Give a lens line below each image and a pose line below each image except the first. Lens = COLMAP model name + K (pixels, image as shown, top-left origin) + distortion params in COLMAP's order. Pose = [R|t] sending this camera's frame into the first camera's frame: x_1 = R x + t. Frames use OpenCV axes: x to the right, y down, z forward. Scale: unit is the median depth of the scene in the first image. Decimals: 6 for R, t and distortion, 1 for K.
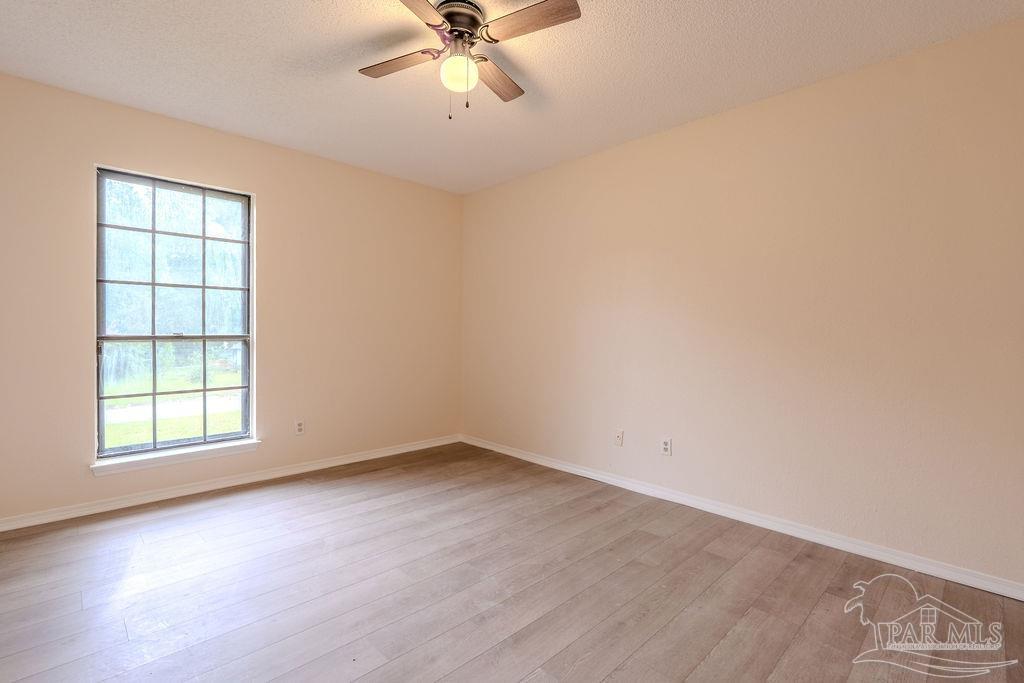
lens RADIAL K [[471.5, 0, 508.3], [0, 471.5, 335.3], [0, 0, 1]] dist [-0.000963, 0.000321]
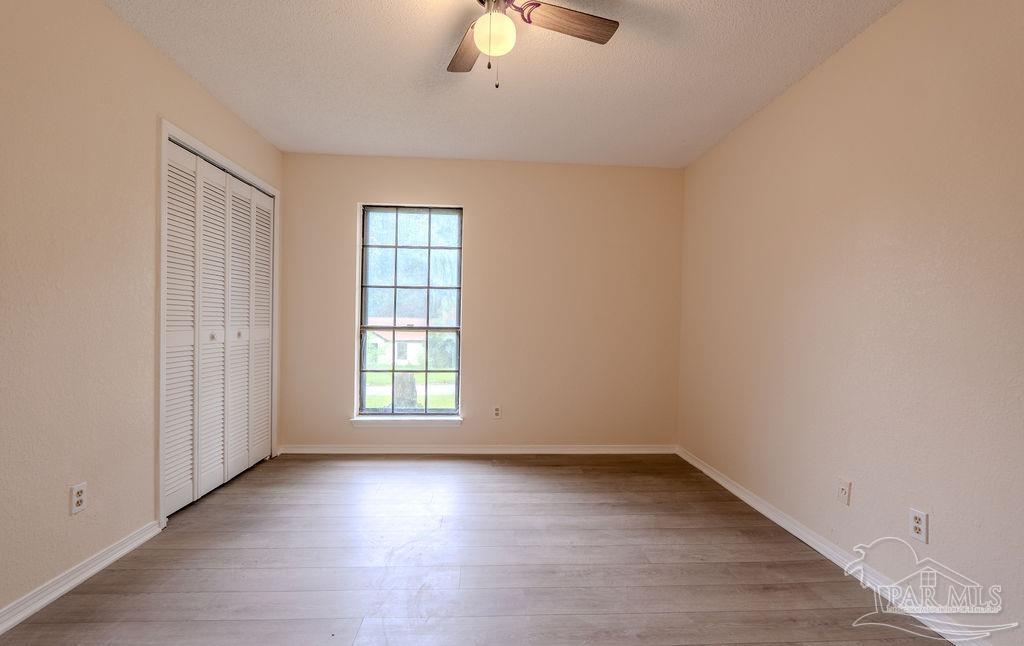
lens RADIAL K [[461.1, 0, 512.0], [0, 461.1, 323.0], [0, 0, 1]] dist [-0.001269, 0.000677]
pose [[0.758187, 0.003201, -0.652030, 0.316405], [-0.014625, 0.999820, -0.012097, 0.002009], [0.651873, 0.018708, 0.758097, 0.235216]]
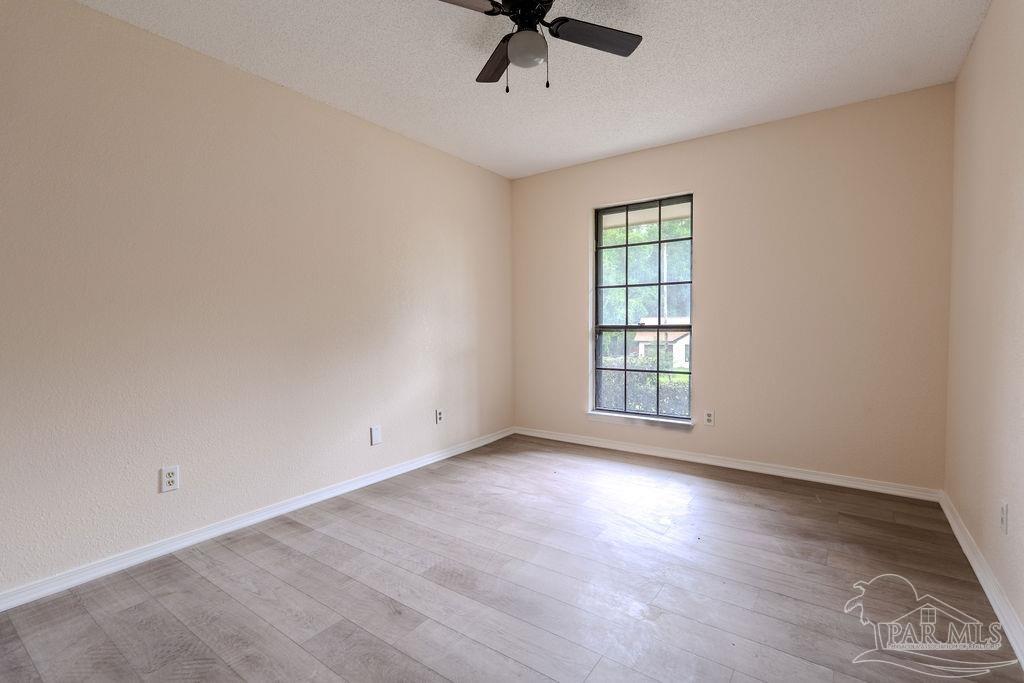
lens RADIAL K [[471.5, 0, 508.3], [0, 471.5, 335.3], [0, 0, 1]] dist [-0.000963, 0.000321]
pose [[0.187799, 0.018728, -0.982029, 0.458550], [0.003440, 0.999800, 0.019725, 0.000668], [0.982201, -0.007082, 0.187697, 0.416551]]
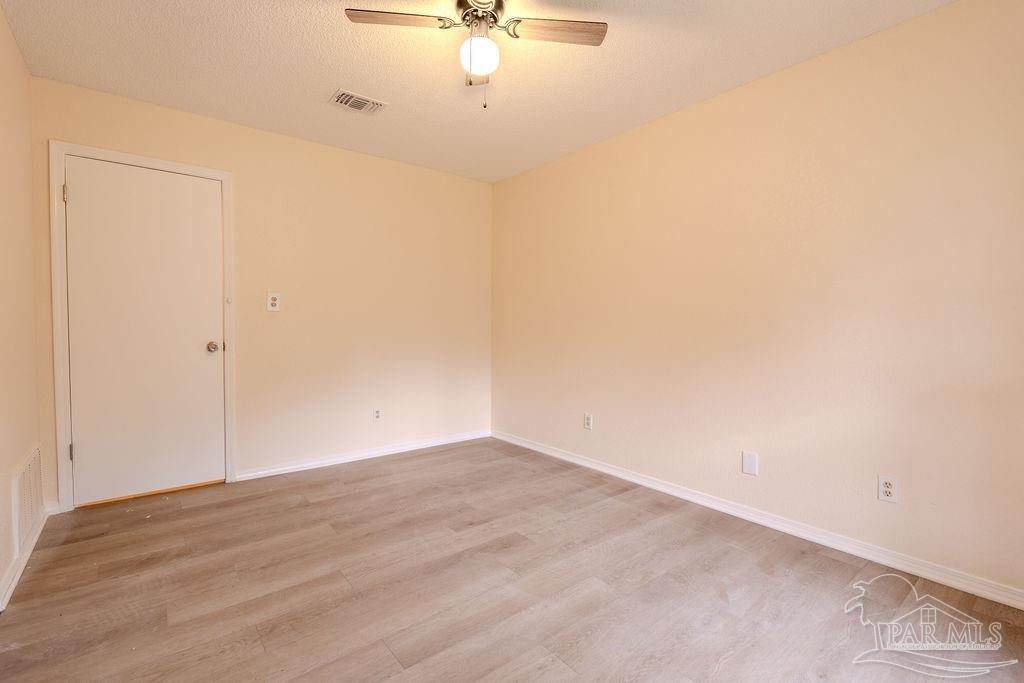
lens RADIAL K [[458.6, 0, 512.2], [0, 458.6, 339.8], [0, 0, 1]] dist [-0.003212, 0.000459]
pose [[-0.996461, -0.014922, 0.082720, -0.247409], [-0.011762, 0.999187, 0.038562, -0.008283], [-0.083228, 0.037453, -0.995826, 1.168015]]
